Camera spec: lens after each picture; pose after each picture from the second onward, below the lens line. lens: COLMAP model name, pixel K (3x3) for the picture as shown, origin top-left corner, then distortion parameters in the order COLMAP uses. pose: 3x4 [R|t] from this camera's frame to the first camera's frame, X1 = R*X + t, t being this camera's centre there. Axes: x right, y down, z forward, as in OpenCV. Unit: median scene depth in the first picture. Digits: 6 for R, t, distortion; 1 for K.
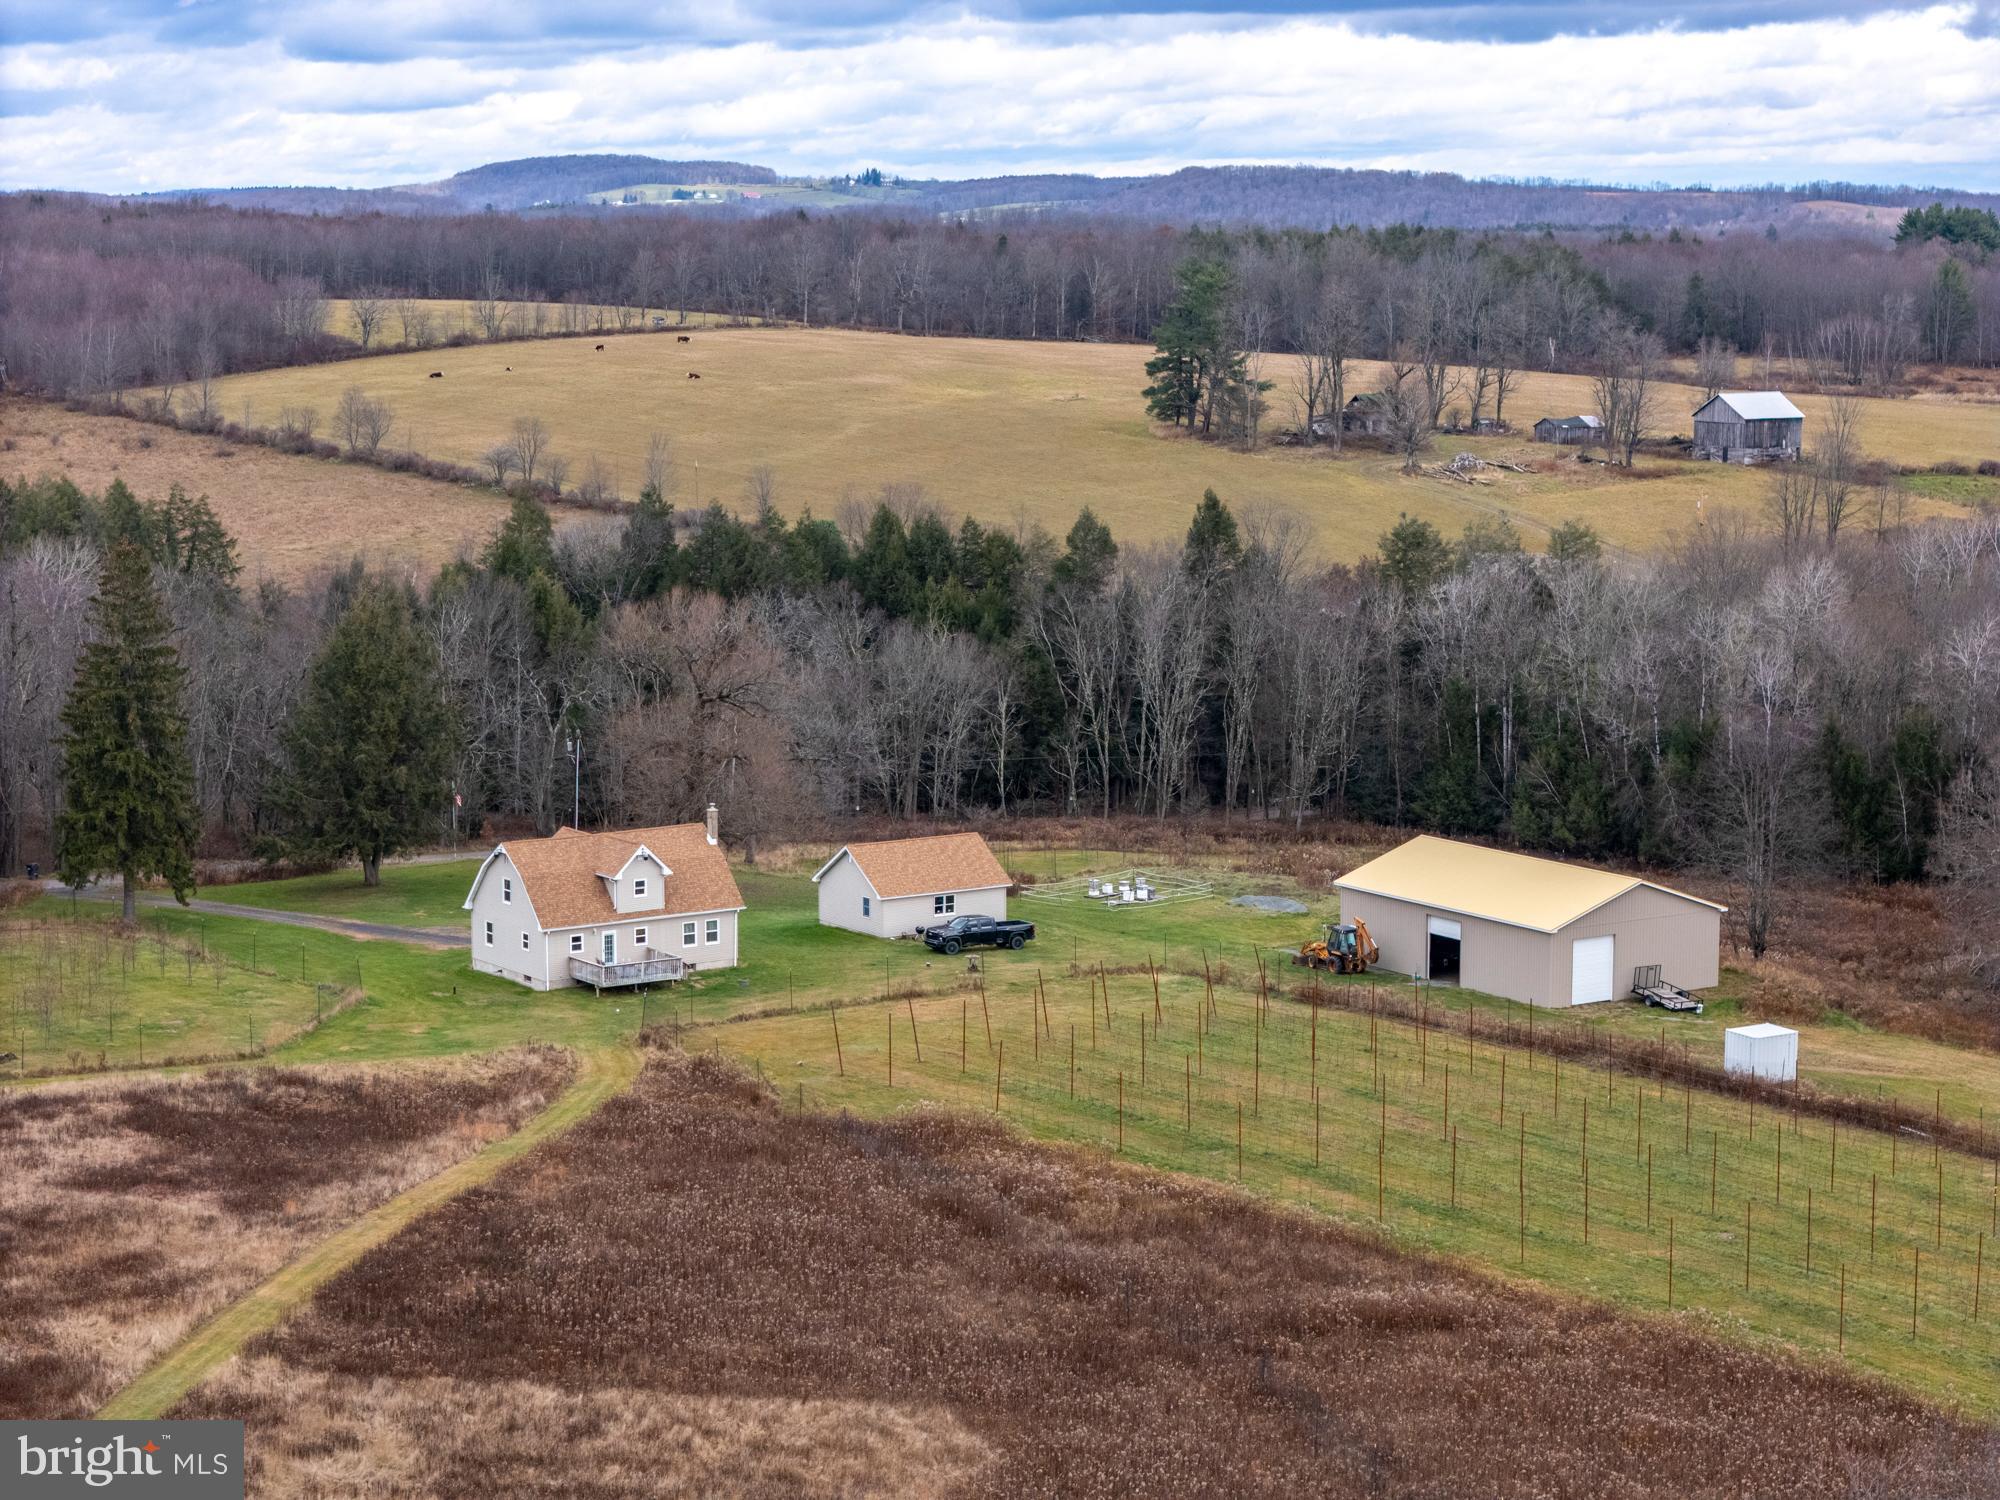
lens RADIAL K [[4032.3, 0, 997.8], [0, 4032.3, 762.3], [0, 0, 1]] dist [-0.257356, 1.570722]
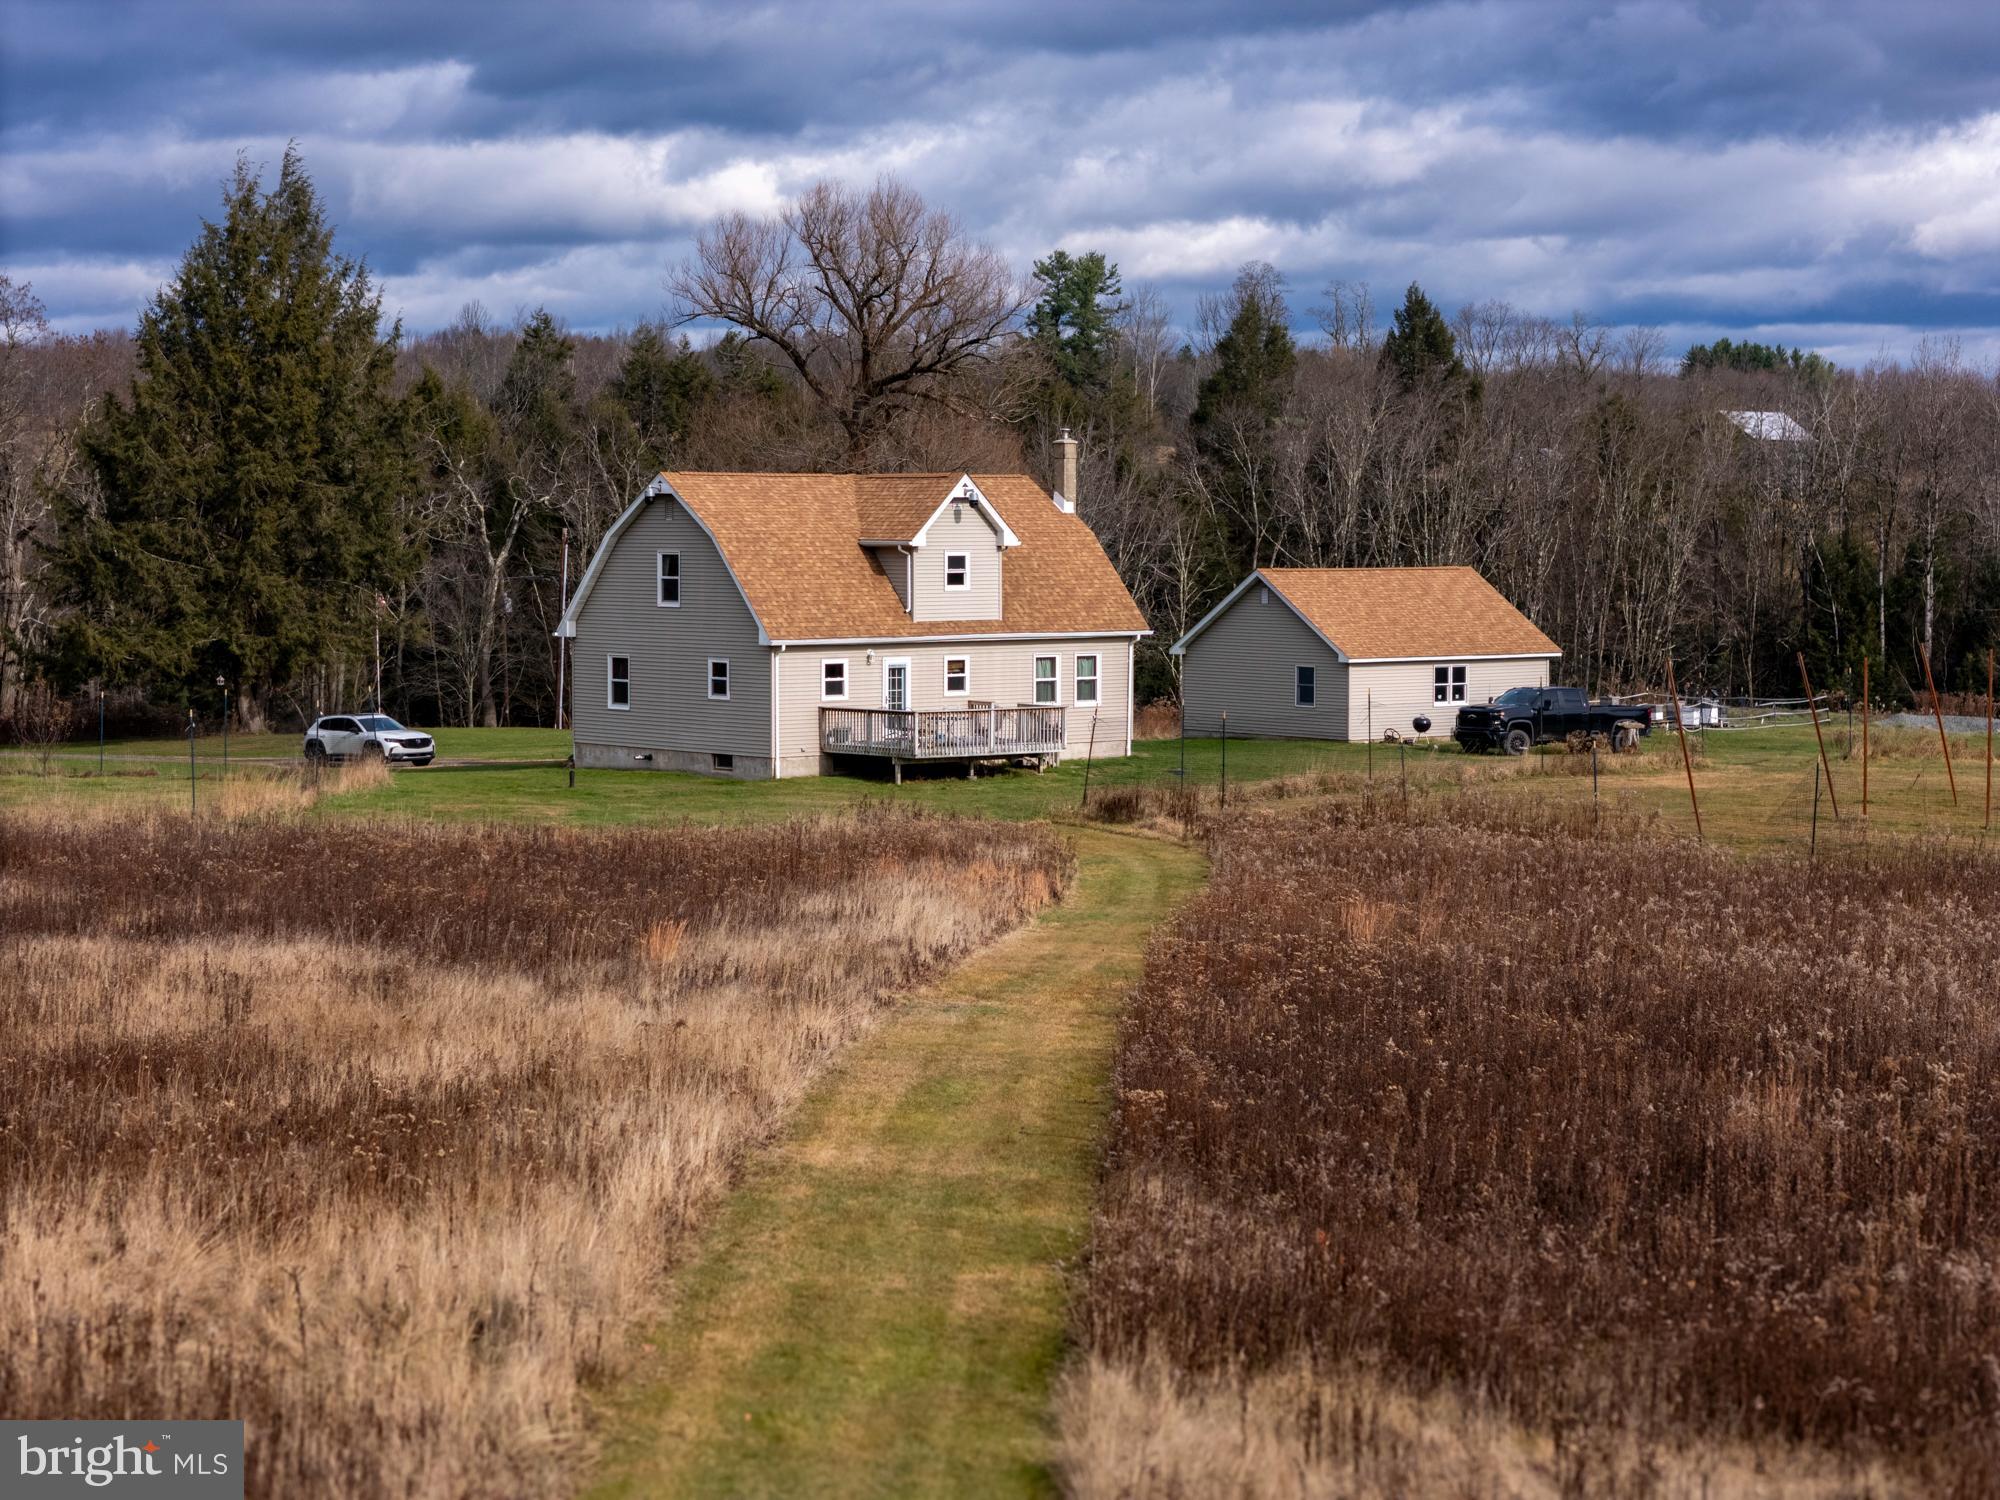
lens RADIAL K [[4032.3, 0, 997.8], [0, 4032.3, 762.3], [0, 0, 1]] dist [-0.257356, 1.570722]
pose [[0.993996, -0.005028, 0.109299, -0.094546], [0.012833, 0.997406, -0.070823, 0.060492], [-0.108659, 0.071801, 0.991483, 0.374020]]
